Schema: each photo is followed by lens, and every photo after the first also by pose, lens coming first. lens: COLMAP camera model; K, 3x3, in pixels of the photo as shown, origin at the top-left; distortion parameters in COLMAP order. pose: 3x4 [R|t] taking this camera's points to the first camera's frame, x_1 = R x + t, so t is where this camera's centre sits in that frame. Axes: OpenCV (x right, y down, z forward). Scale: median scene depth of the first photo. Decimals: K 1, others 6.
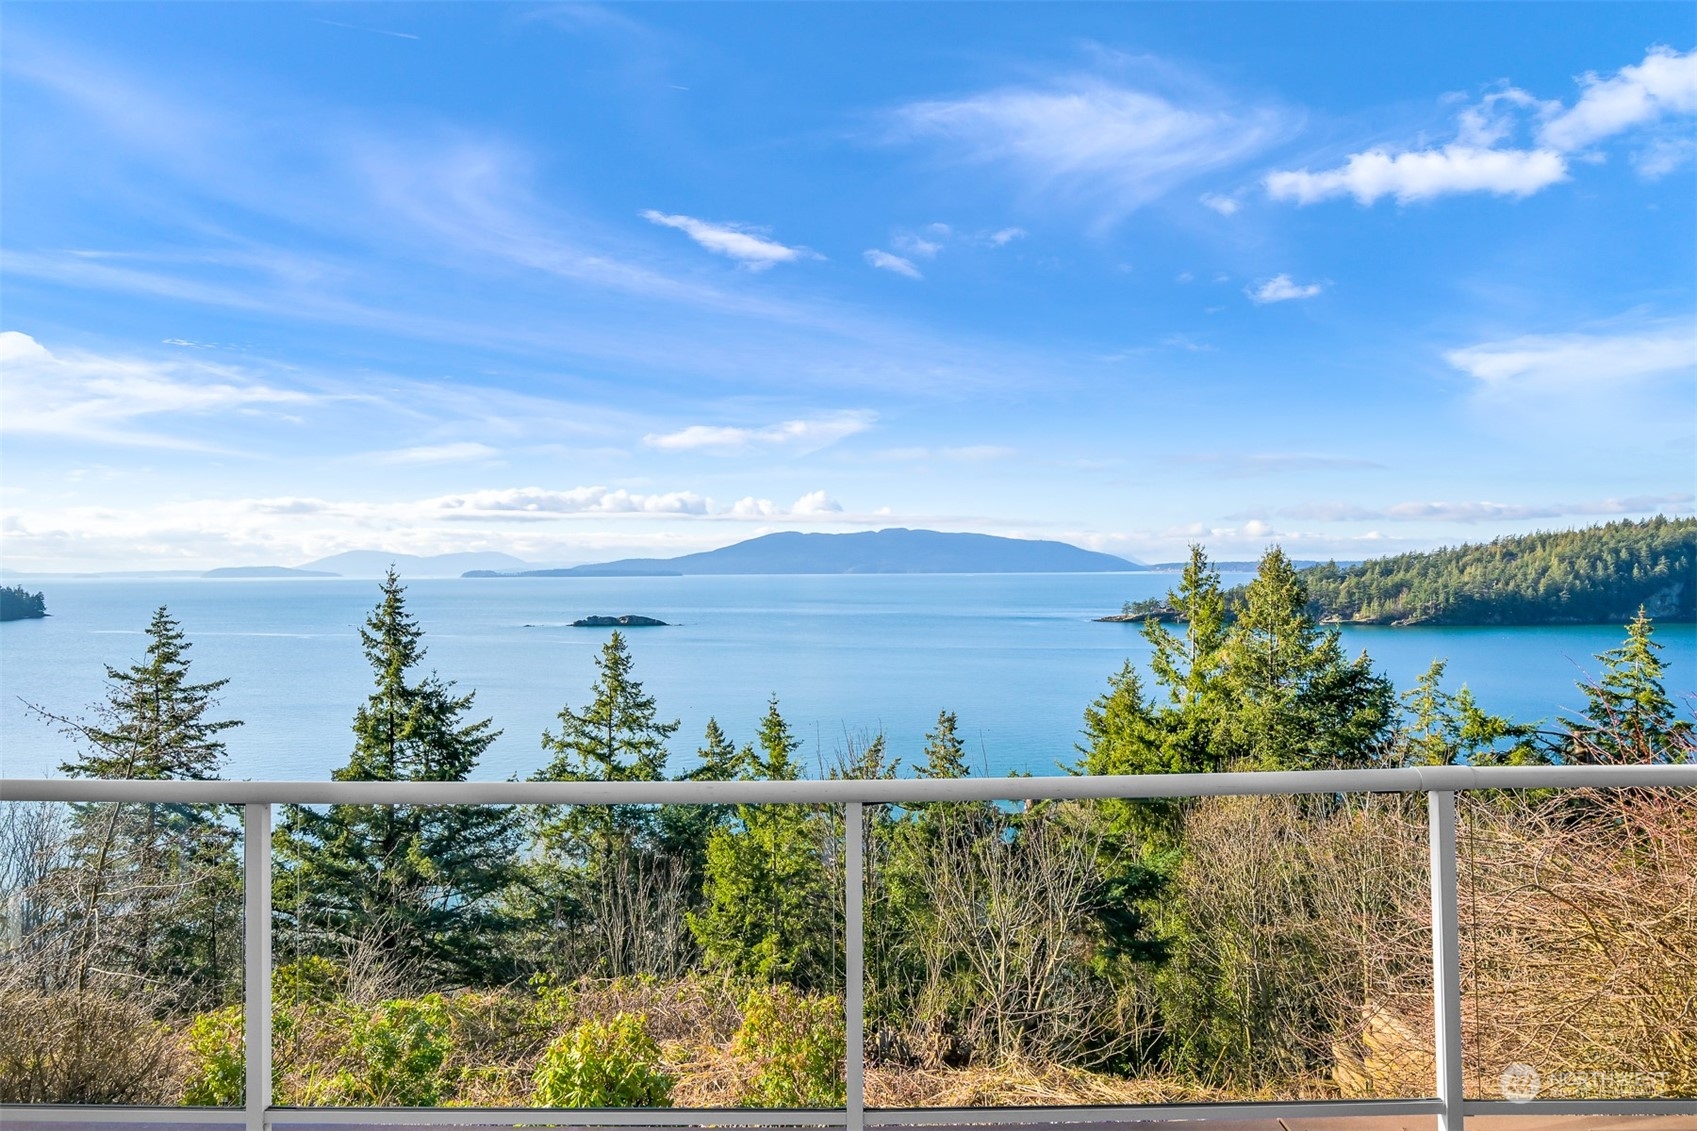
lens RADIAL K [[937.6, 0, 848.6], [0, 937.6, 577.0], [0, 0, 1]] dist [-0.001411, -0.001008]
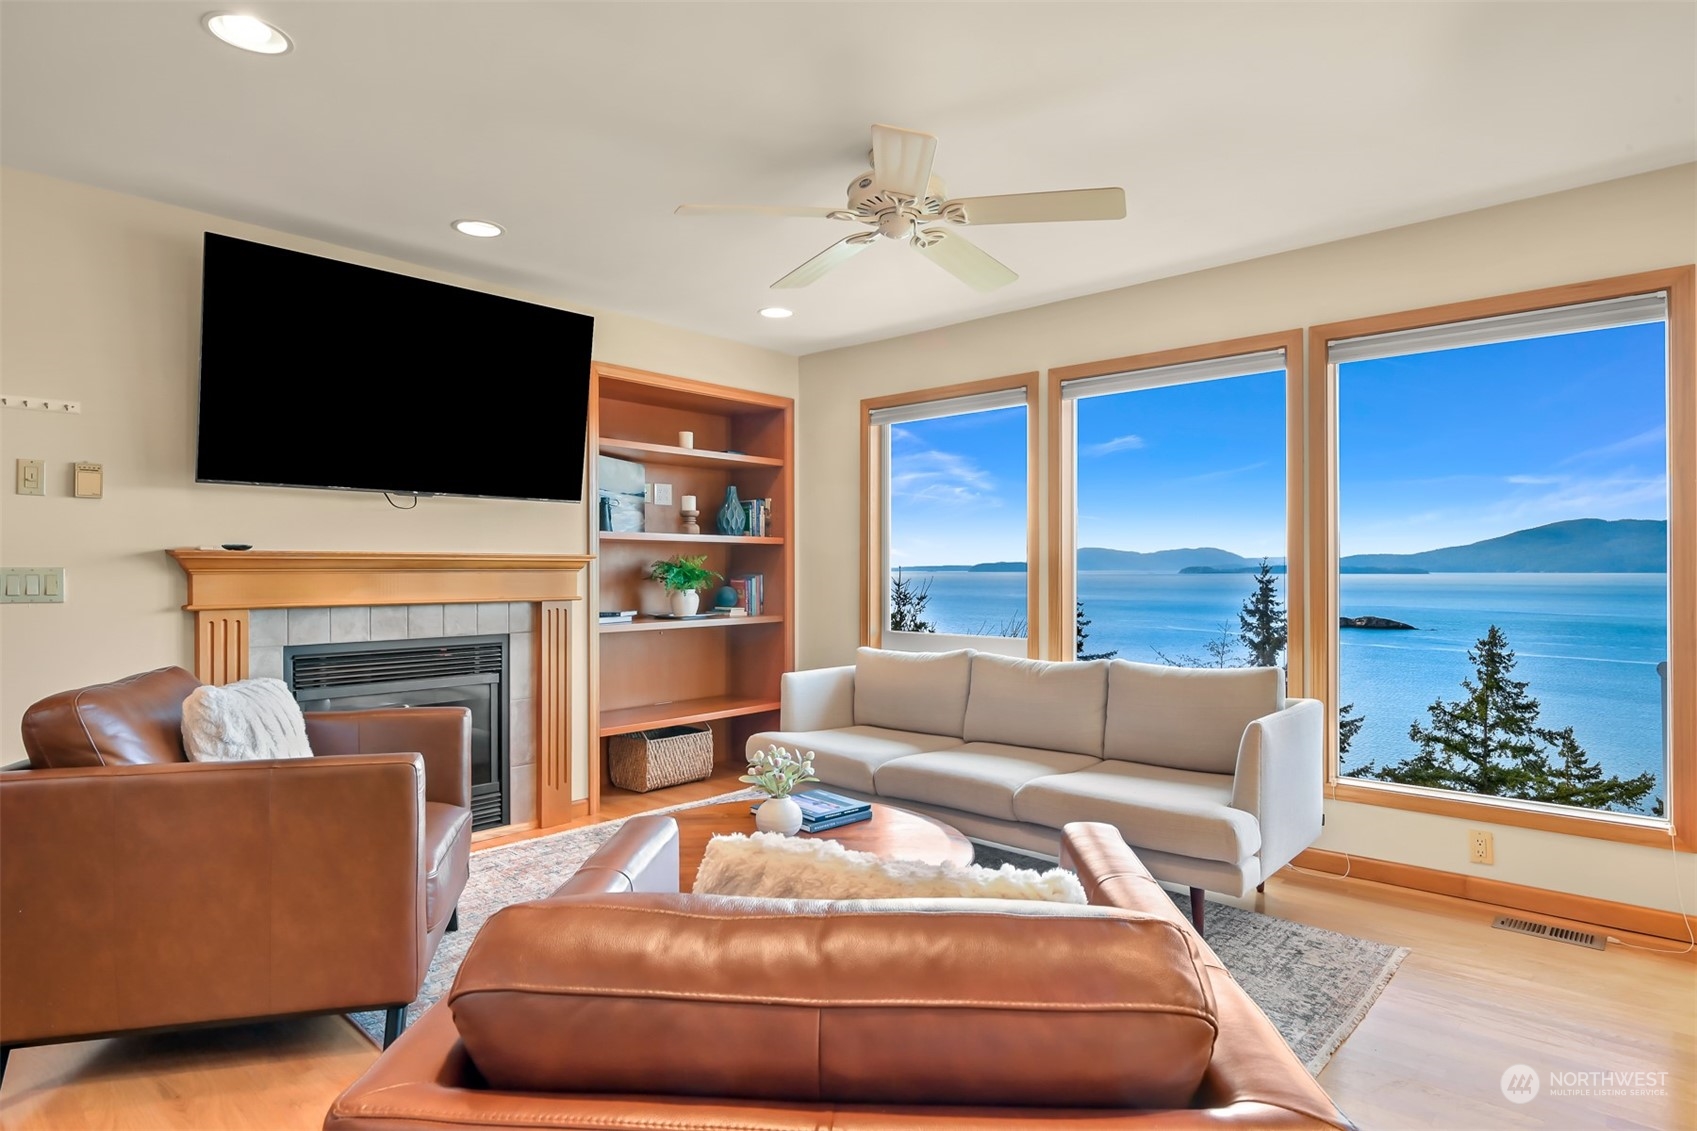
lens RADIAL K [[935.2, 0, 848.5], [0, 935.2, 565.5], [0, 0, 1]] dist [-0.003308, -0.001075]
pose [[0.745069, 0.002697, -0.666982, -0.107206], [-0.008280, 0.999952, -0.005207, 0.005561], [0.666936, 0.009402, 0.745056, -0.158789]]
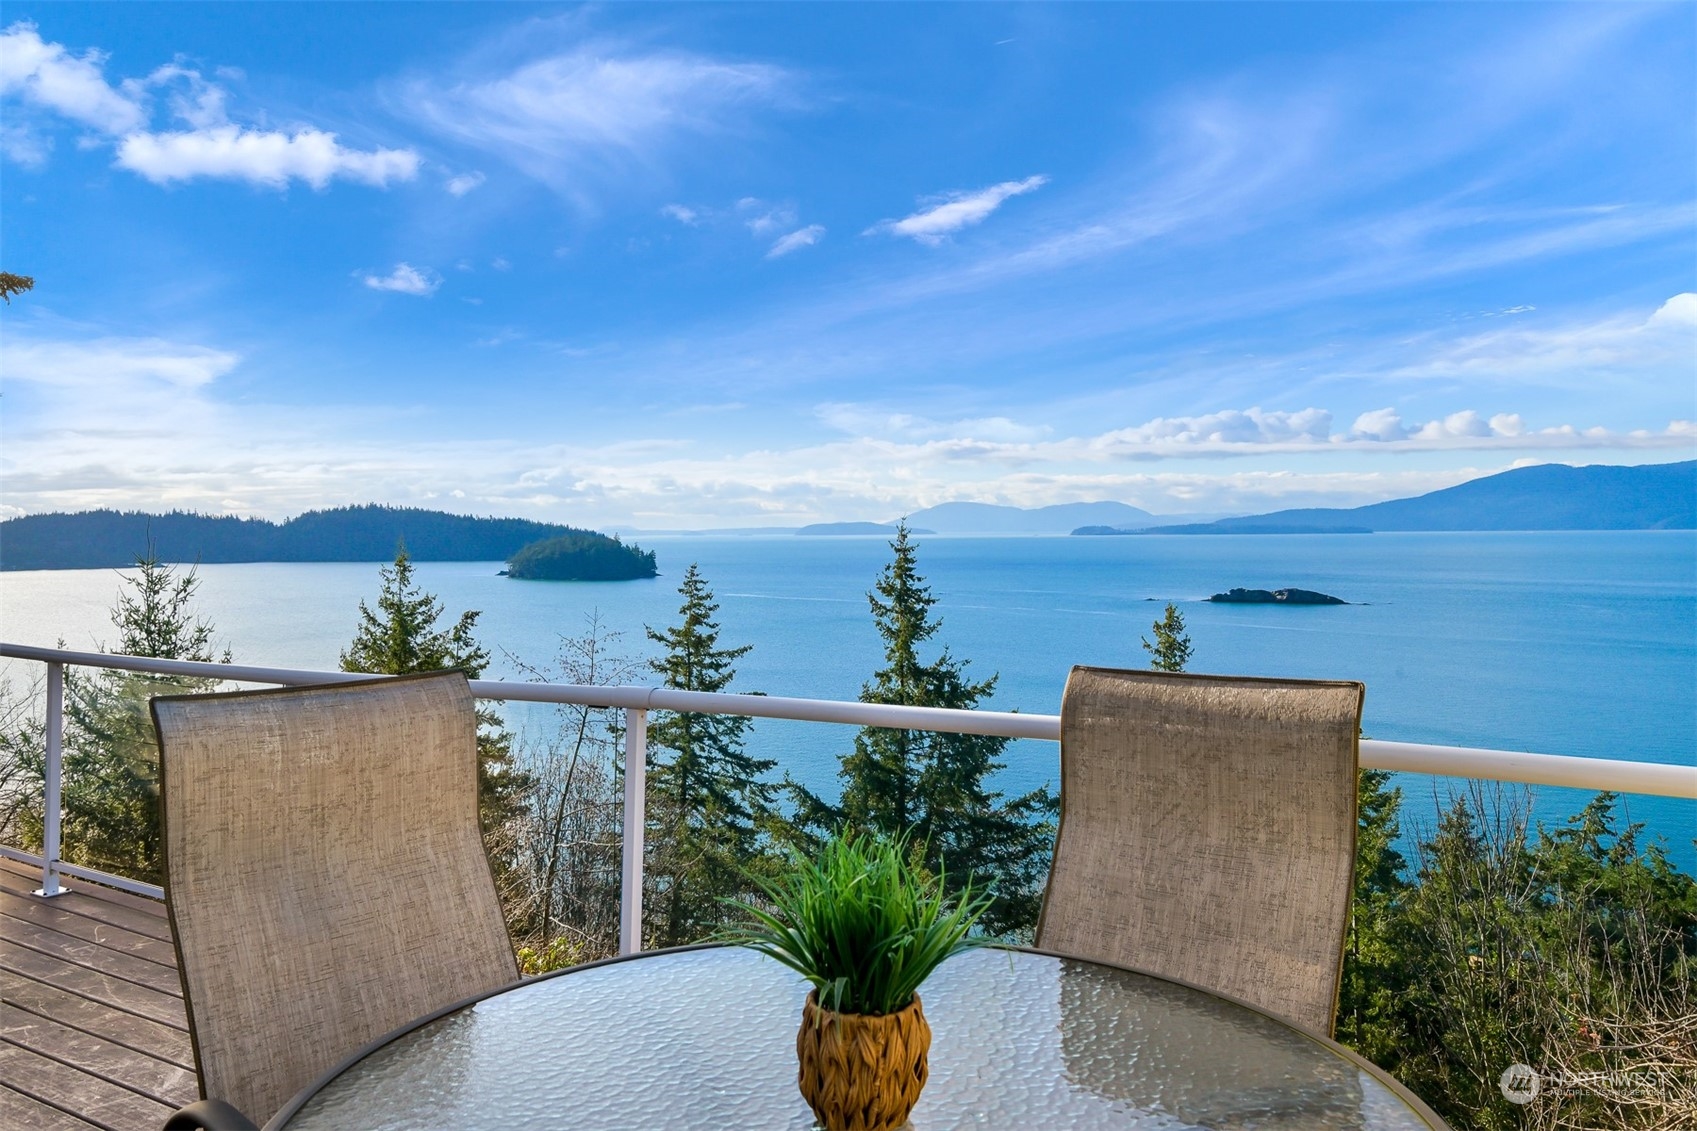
lens RADIAL K [[1287.6, 0, 855.9], [0, 1287.6, 512.6], [0, 0, 1]] dist [-0.008023, -0.003391]
pose [[0.848231, -0.008761, -0.529553, 0.086812], [-0.000389, 0.999853, -0.017164, 0.001574], [0.529626, 0.014765, 0.848103, -0.005036]]
